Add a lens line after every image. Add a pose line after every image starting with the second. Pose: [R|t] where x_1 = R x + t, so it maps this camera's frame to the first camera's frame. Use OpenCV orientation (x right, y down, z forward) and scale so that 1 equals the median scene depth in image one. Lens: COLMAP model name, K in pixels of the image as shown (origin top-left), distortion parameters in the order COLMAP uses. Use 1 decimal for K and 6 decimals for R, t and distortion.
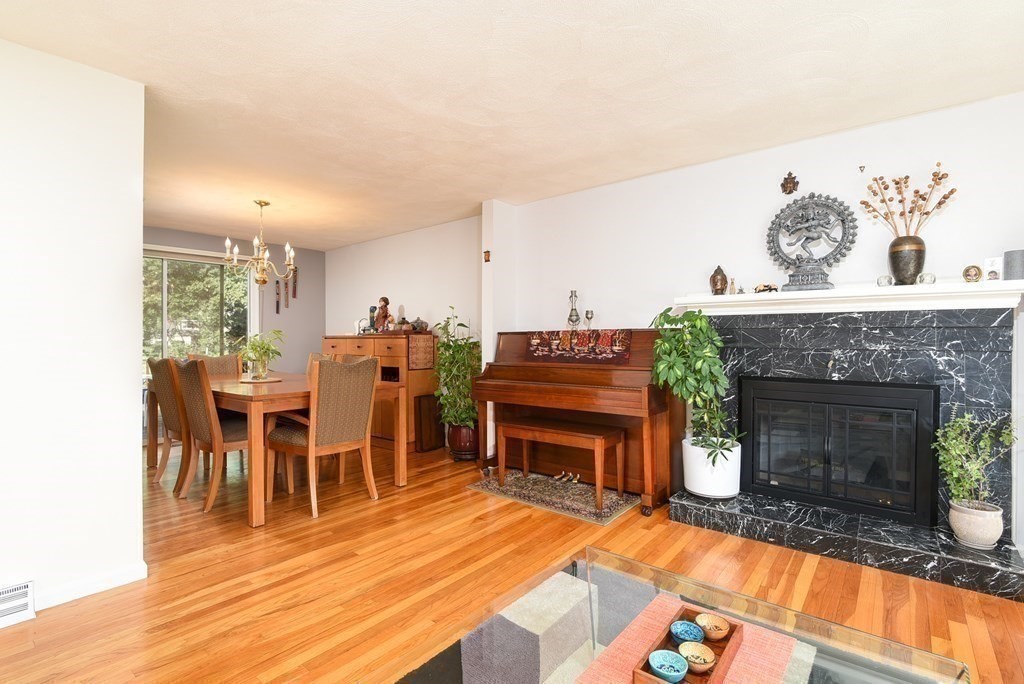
lens RADIAL K [[472.5, 0, 512.7], [0, 472.5, 342.3], [0, 0, 1]] dist [-0.018199, -0.001073]
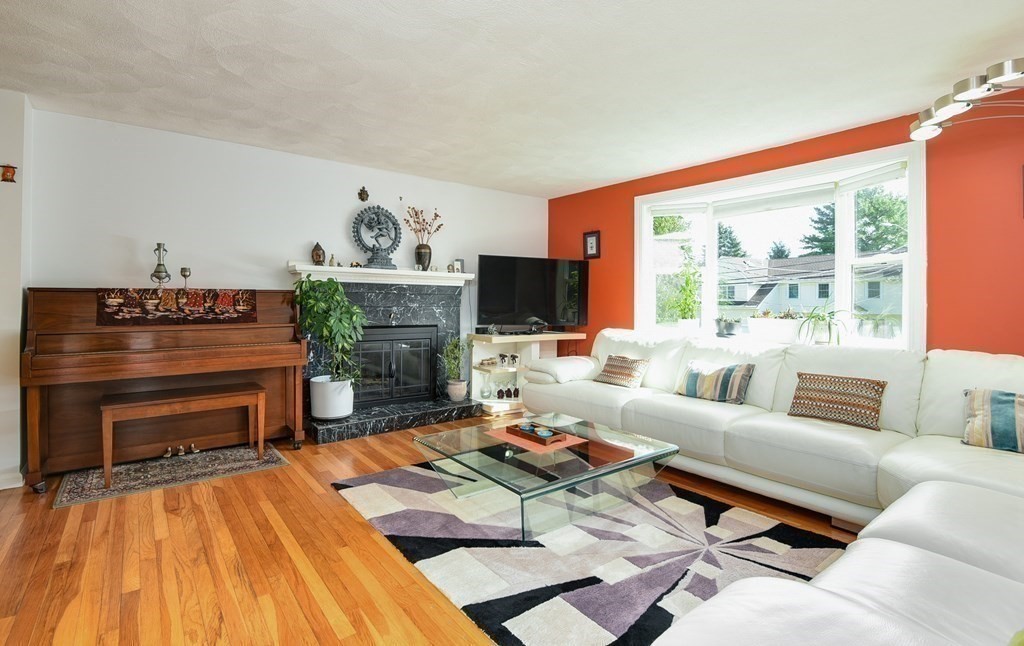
lens RADIAL K [[479.5, 0, 508.3], [0, 479.5, 302.7], [0, 0, 1]] dist [-0.013029, -0.001368]
pose [[0.218628, 0.000309, 0.975808, -0.645728], [-0.000021, 1.000000, -0.000312, 0.001511], [-0.975808, 0.000048, 0.218628, 0.190243]]
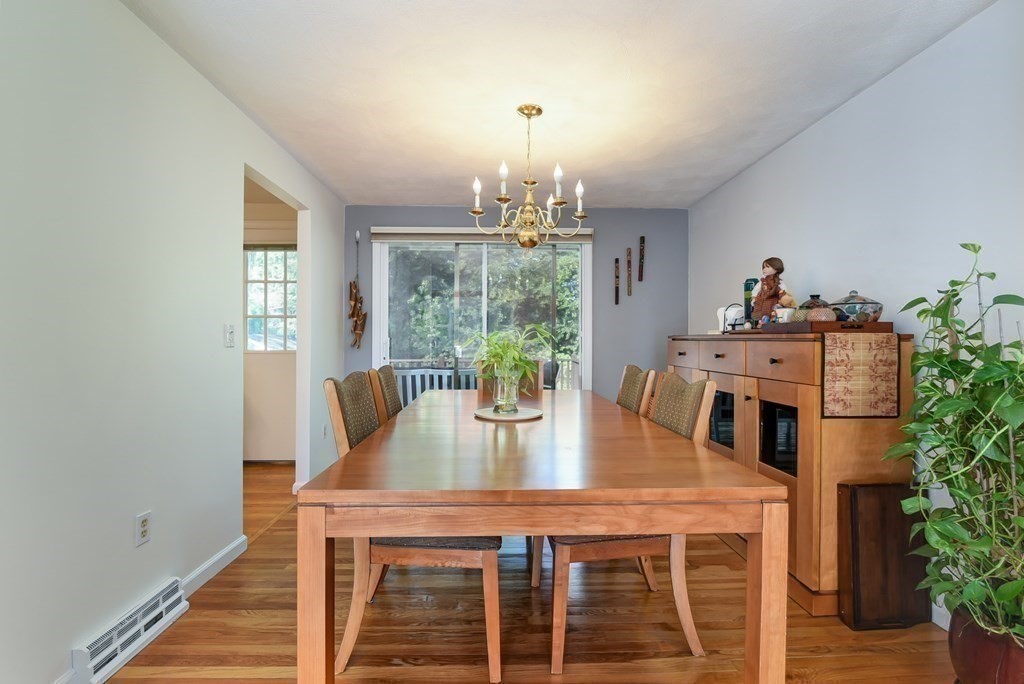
lens RADIAL K [[472.5, 0, 502.5], [0, 472.5, 342.7], [0, 0, 1]] dist [-0.018199, -0.001073]
pose [[0.652713, 0.008765, -0.757555, -0.124800], [-0.009649, 0.999948, 0.003256, -0.007363], [0.757544, 0.005184, 0.652764, 0.696126]]
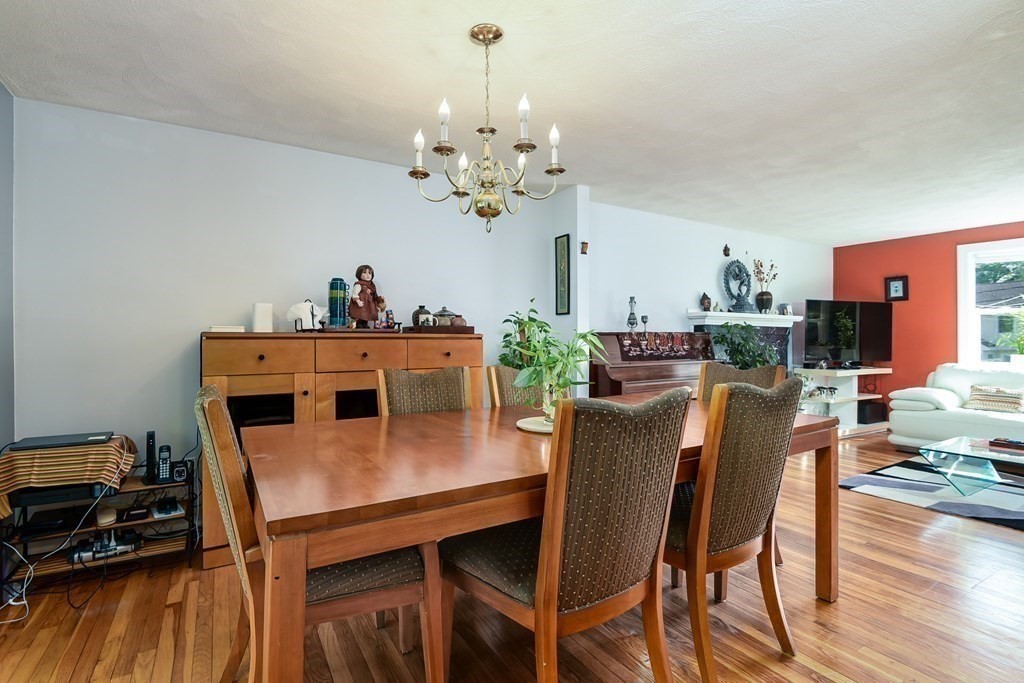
lens RADIAL K [[472.5, 0, 503.0], [0, 472.5, 340.3], [0, 0, 1]] dist [-0.018199, -0.001073]
pose [[0.346309, -0.000661, 0.938120, -1.116002], [0.007172, 0.999972, -0.001943, -0.006396], [-0.938093, 0.007401, 0.346304, 0.979981]]
